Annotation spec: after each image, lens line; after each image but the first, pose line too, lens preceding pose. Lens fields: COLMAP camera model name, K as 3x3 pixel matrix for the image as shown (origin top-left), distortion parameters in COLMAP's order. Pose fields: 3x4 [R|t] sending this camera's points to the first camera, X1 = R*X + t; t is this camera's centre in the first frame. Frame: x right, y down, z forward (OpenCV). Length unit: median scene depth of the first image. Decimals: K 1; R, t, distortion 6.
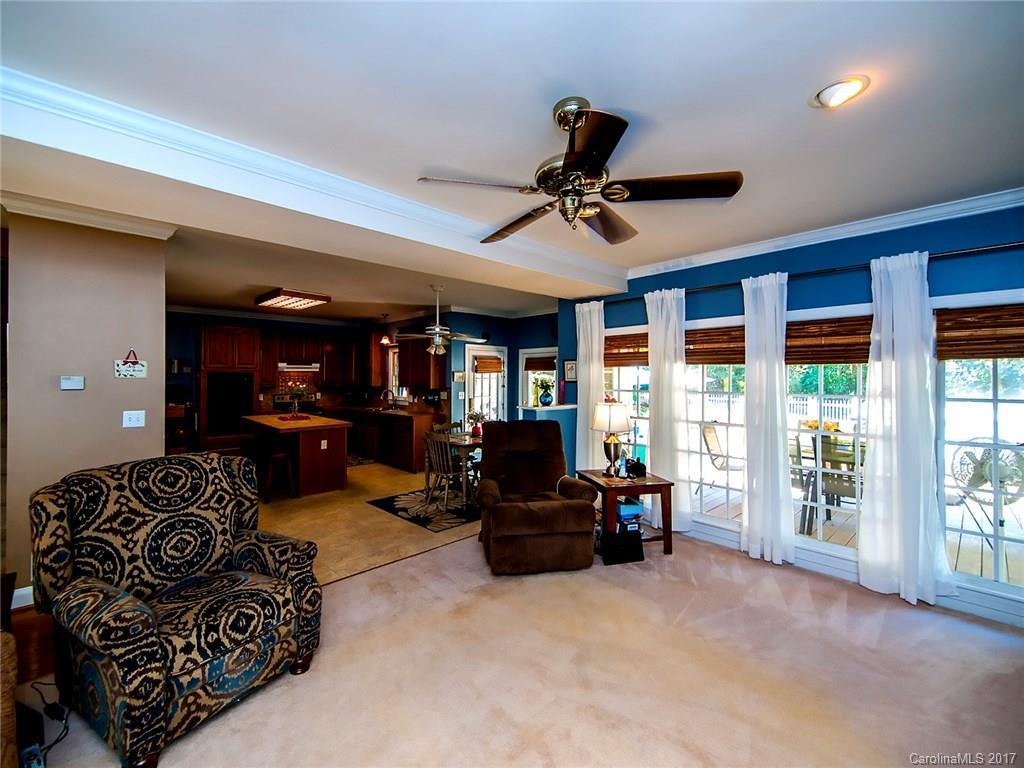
lens RADIAL K [[415.9, 0, 510.3], [0, 415.9, 379.6], [0, 0, 1]] dist [0.004483, 0.001389]
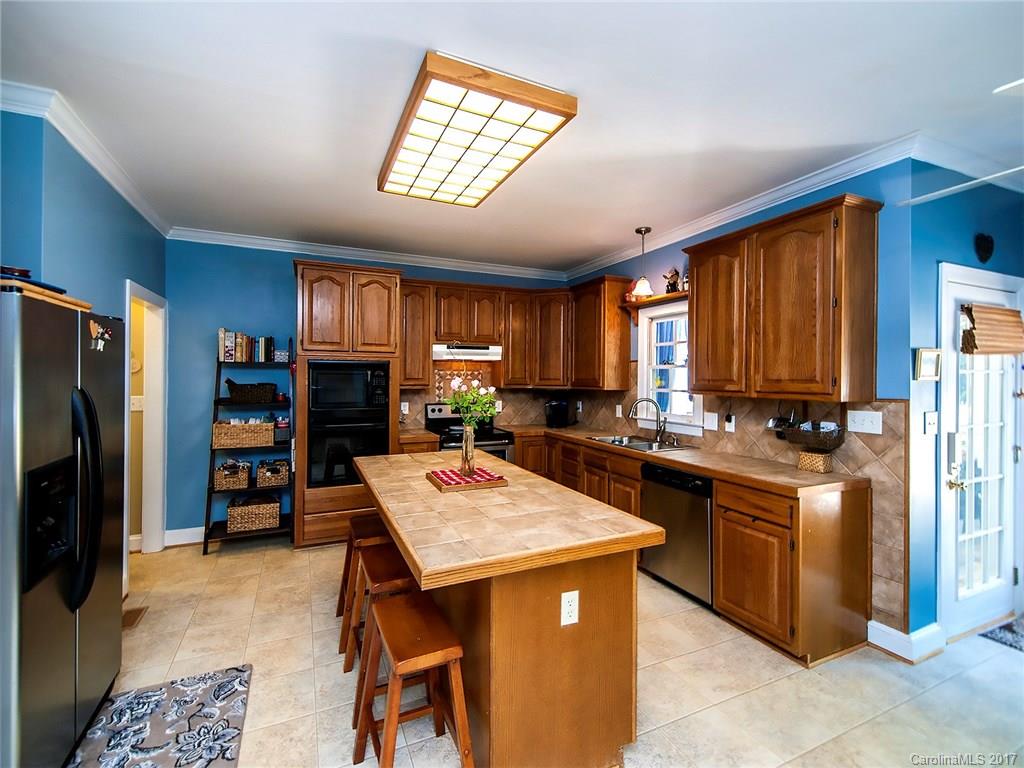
lens RADIAL K [[468.6, 0, 512.9], [0, 468.6, 381.4], [0, 0, 1]] dist [-0.000476, -0.000046]
pose [[0.939245, 0.002580, -0.343239, -0.268831], [-0.001512, 0.999993, 0.003378, 0.004615], [0.343245, -0.002654, 0.939242, 0.498211]]
